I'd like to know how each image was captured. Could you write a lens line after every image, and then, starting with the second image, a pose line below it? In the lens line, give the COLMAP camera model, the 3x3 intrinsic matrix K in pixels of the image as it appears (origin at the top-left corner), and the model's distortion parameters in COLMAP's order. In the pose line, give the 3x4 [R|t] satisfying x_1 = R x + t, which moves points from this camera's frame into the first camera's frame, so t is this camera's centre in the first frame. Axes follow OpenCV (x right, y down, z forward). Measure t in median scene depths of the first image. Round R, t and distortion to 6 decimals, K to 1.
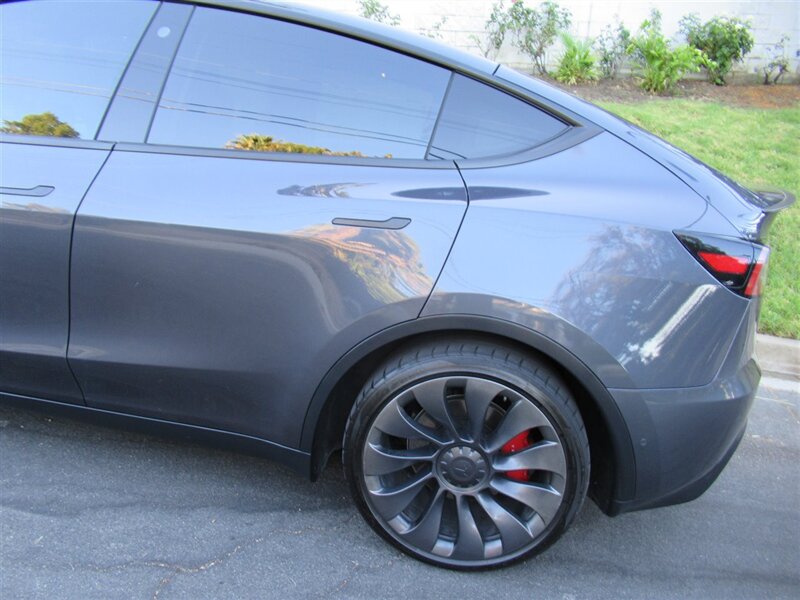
lens RADIAL K [[622.4, 0, 380.5], [0, 622.4, 297.4], [0, 0, 1]] dist [0.012249, 0.004820]
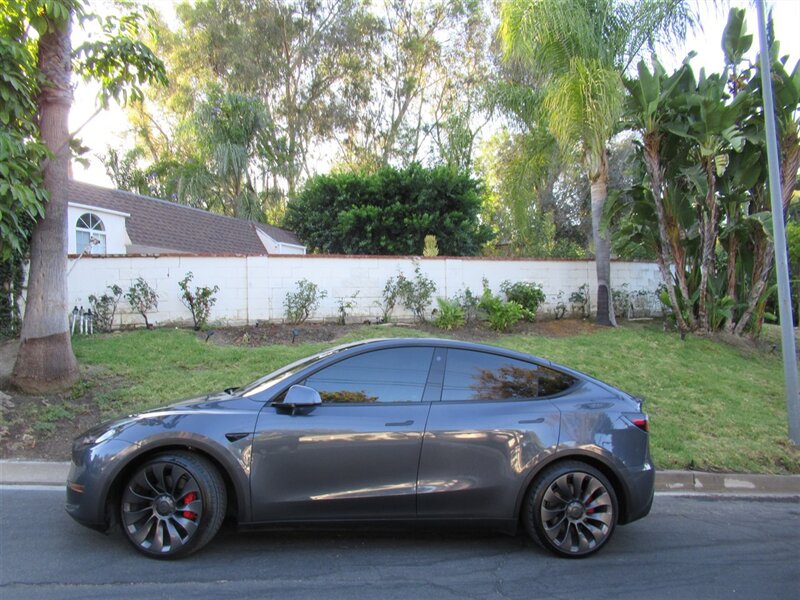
lens RADIAL K [[622.4, 0, 398.2], [0, 622.4, 293.5], [0, 0, 1]] dist [0.012249, 0.004820]
pose [[0.942142, -0.047708, 0.331801, -0.405282], [0.159822, 0.934005, -0.319517, 0.039869], [-0.294660, 0.354060, 0.887591, -0.414471]]
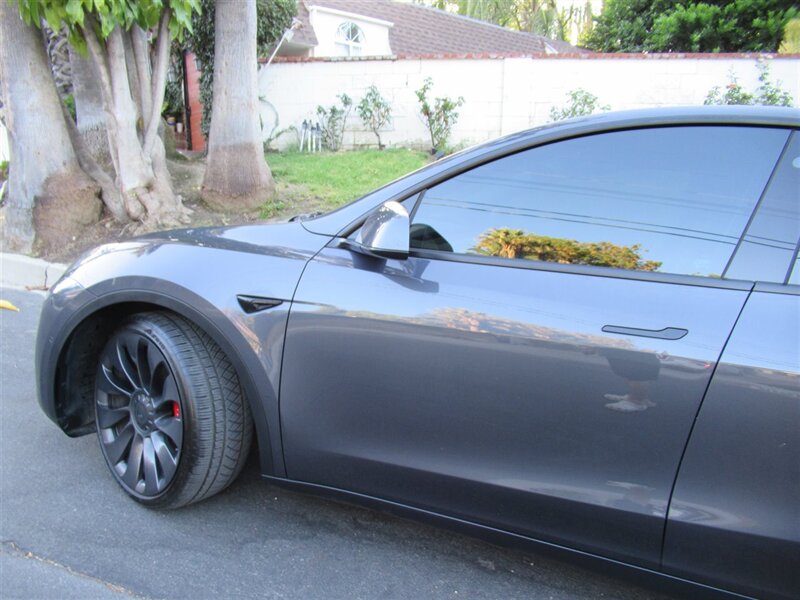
lens RADIAL K [[622.4, 0, 392.6], [0, 622.4, 296.2], [0, 0, 1]] dist [0.012249, 0.004820]
pose [[0.989214, 0.012807, -0.145914, -0.234479], [-0.030202, 0.992598, -0.117629, -0.030791], [0.143328, 0.120767, 0.982279, 0.010918]]
